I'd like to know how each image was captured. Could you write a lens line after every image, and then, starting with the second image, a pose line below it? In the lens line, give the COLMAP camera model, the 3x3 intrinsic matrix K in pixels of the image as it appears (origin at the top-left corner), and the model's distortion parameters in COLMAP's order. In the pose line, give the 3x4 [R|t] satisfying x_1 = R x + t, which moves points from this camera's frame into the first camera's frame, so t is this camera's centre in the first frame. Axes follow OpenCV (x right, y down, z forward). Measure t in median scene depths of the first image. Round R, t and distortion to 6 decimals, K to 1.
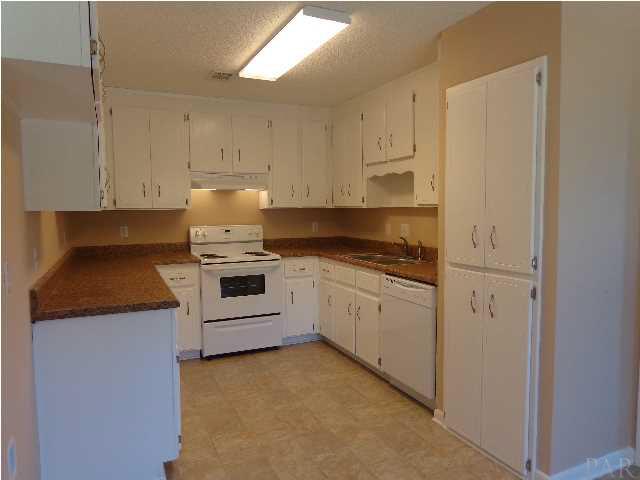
lens RADIAL K [[449.3, 0, 320.4], [0, 449.3, 239.3], [0, 0, 1]] dist [0.008080, -0.001047]
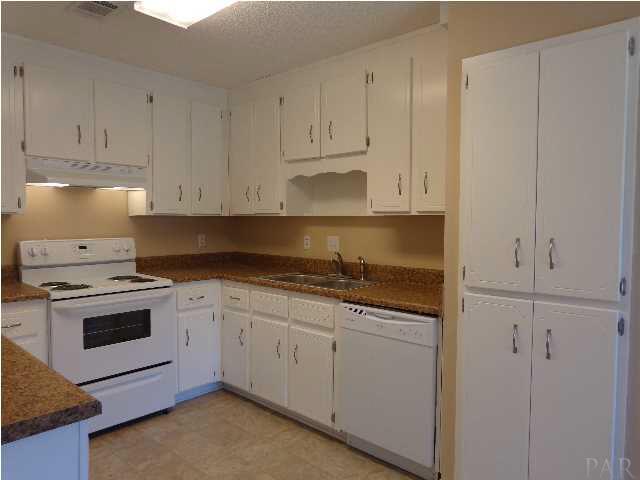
lens RADIAL K [[449.3, 0, 320.3], [0, 449.3, 238.6], [0, 0, 1]] dist [0.008080, -0.001047]
pose [[0.923480, -0.004974, 0.383615, -0.158217], [0.015823, 0.999559, -0.025129, -0.009837], [-0.383321, 0.029276, 0.923151, 0.265605]]
